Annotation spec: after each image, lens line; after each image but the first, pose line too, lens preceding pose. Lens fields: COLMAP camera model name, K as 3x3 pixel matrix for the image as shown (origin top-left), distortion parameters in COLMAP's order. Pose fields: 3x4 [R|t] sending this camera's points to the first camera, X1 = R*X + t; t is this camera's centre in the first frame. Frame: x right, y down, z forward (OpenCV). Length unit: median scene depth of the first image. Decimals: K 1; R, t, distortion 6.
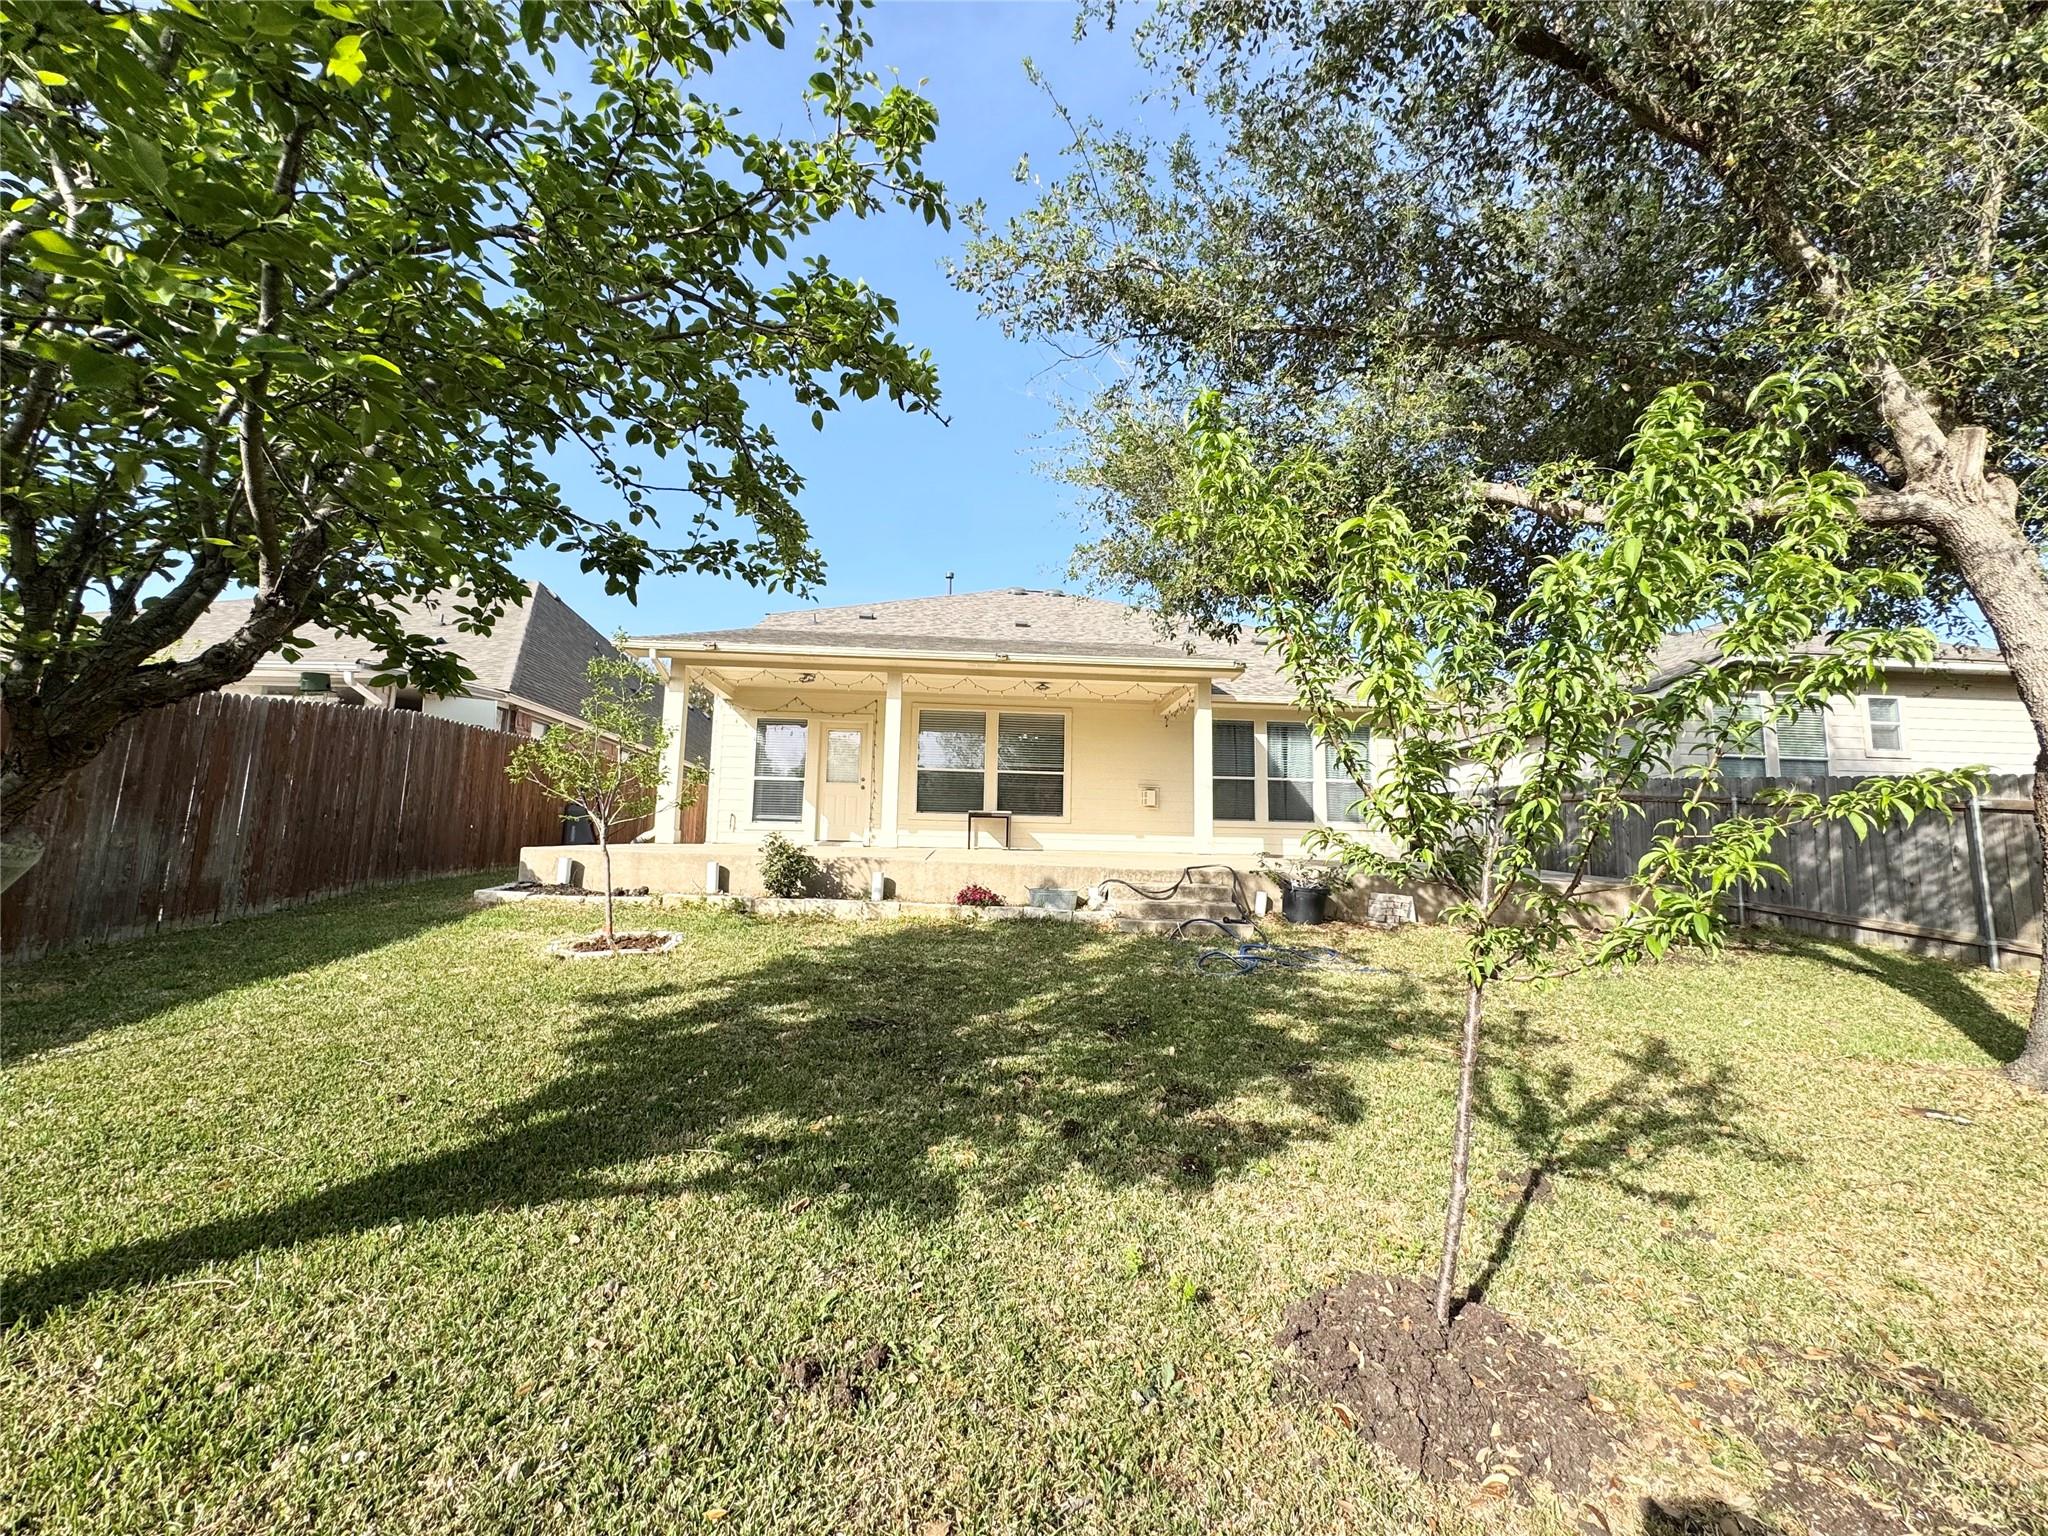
lens RADIAL K [[816.8, 0, 1024.4], [0, 816.8, 766.8], [0, 0, 1]] dist [-0.002344, 0.000002]
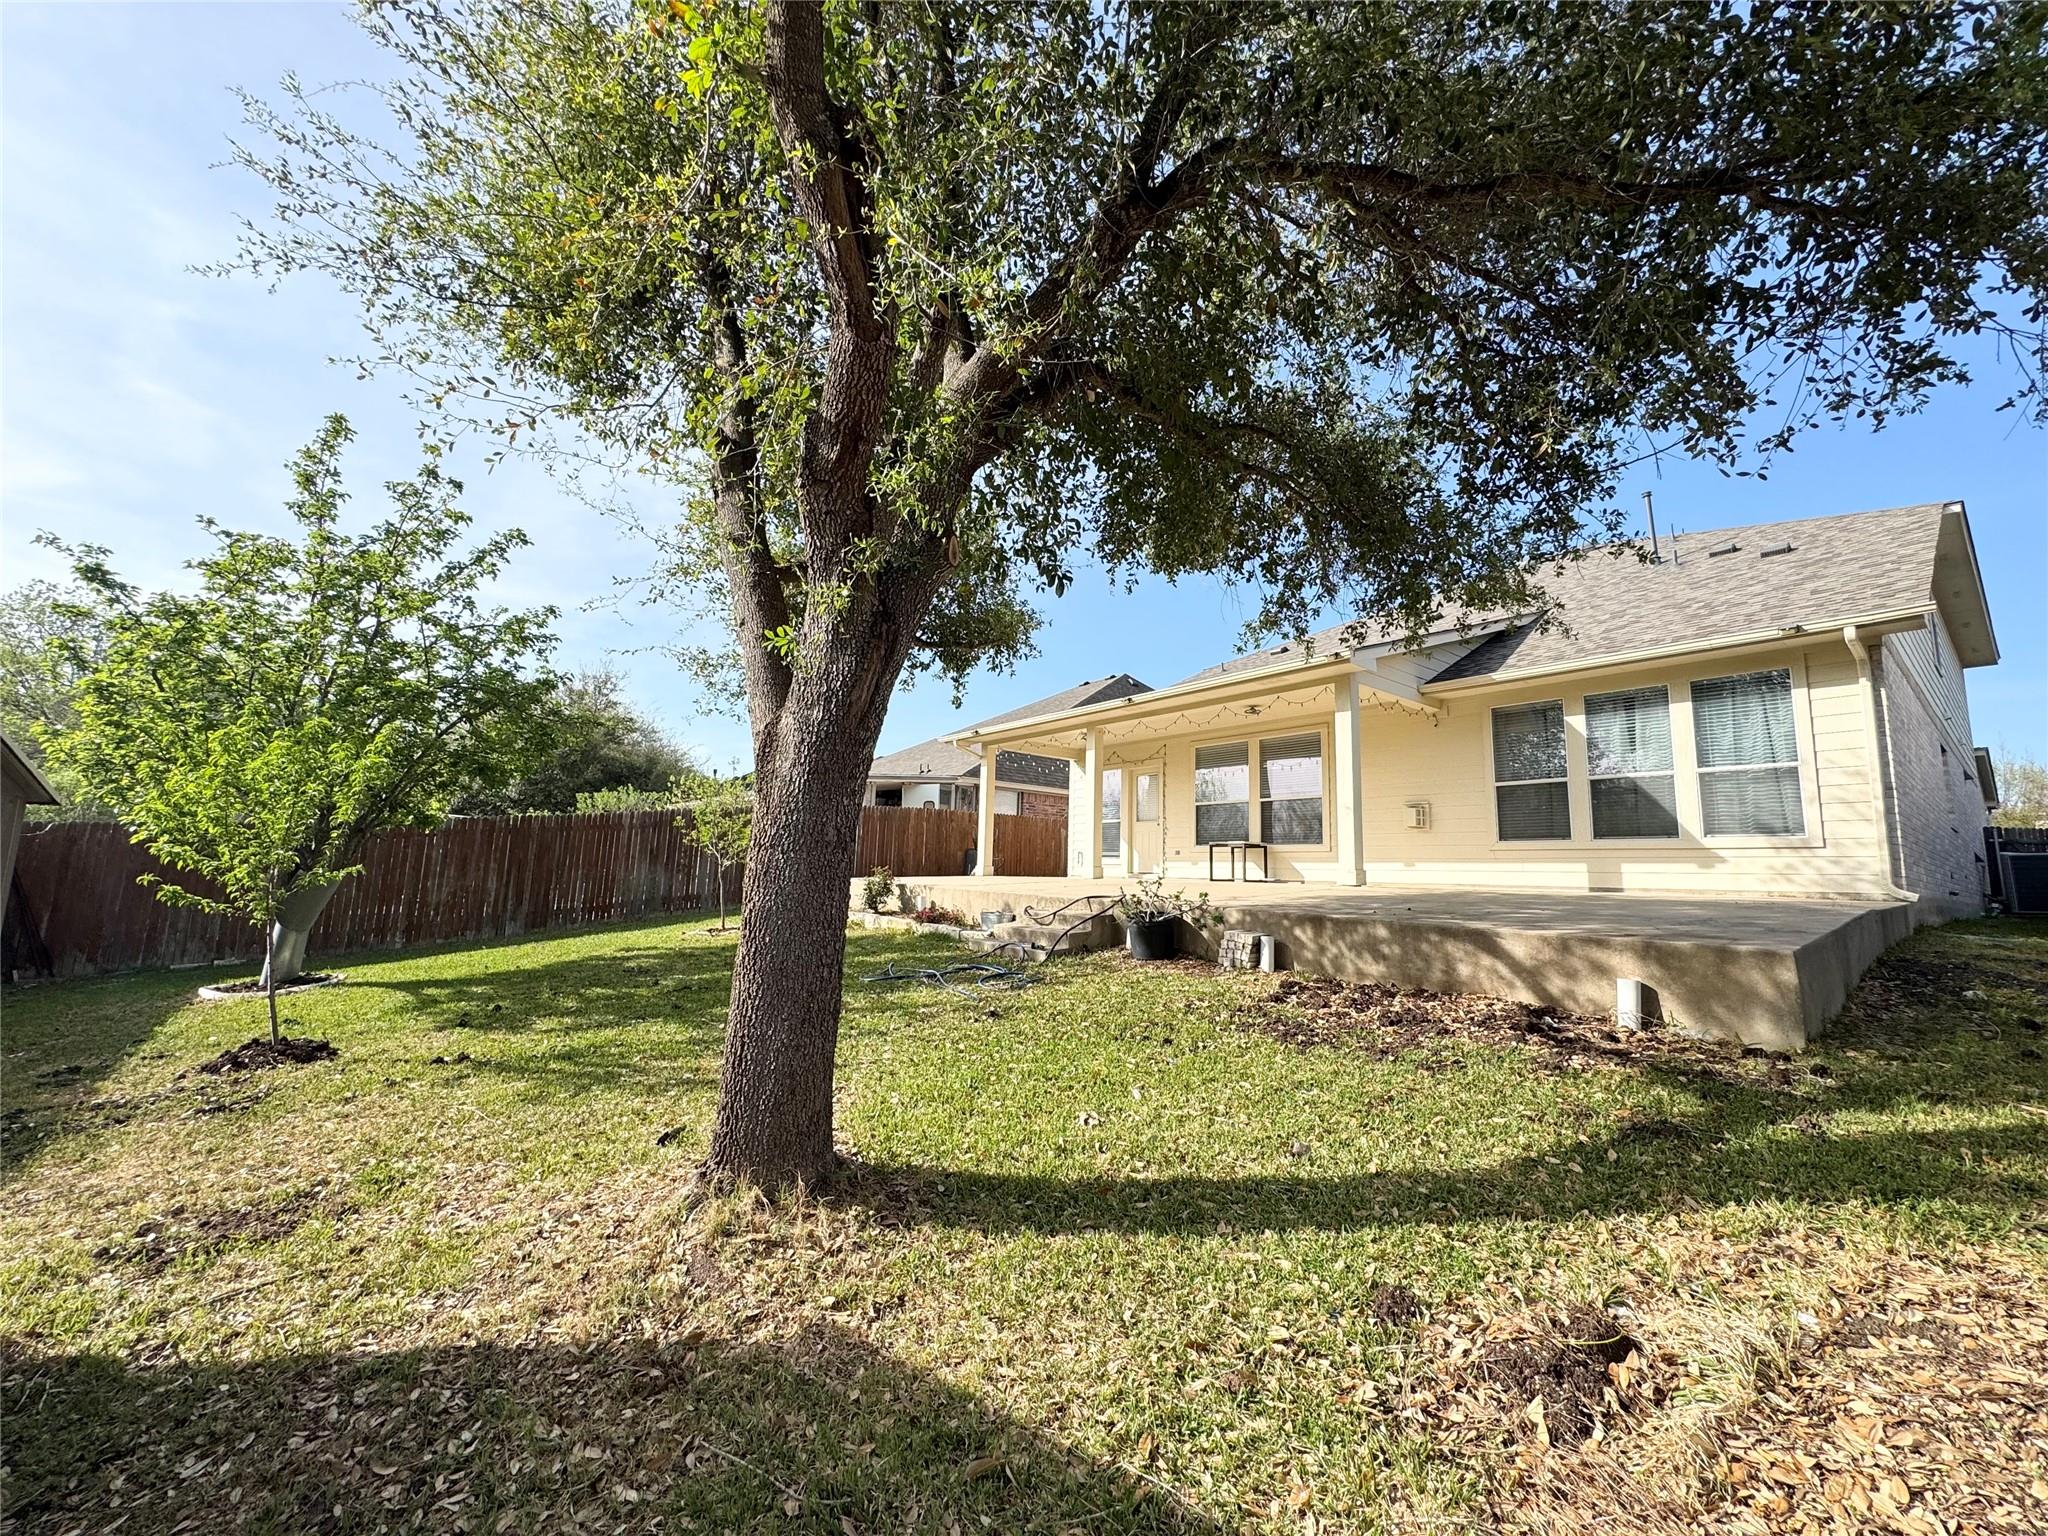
lens RADIAL K [[816.8, 0, 1024.4], [0, 816.8, 766.8], [0, 0, 1]] dist [-0.002344, 0.000002]
pose [[0.559451, -0.116700, -0.820607, 0.600708], [0.078670, 0.993045, -0.087590, 0.028538], [0.825122, -0.015555, 0.564741, 0.220585]]
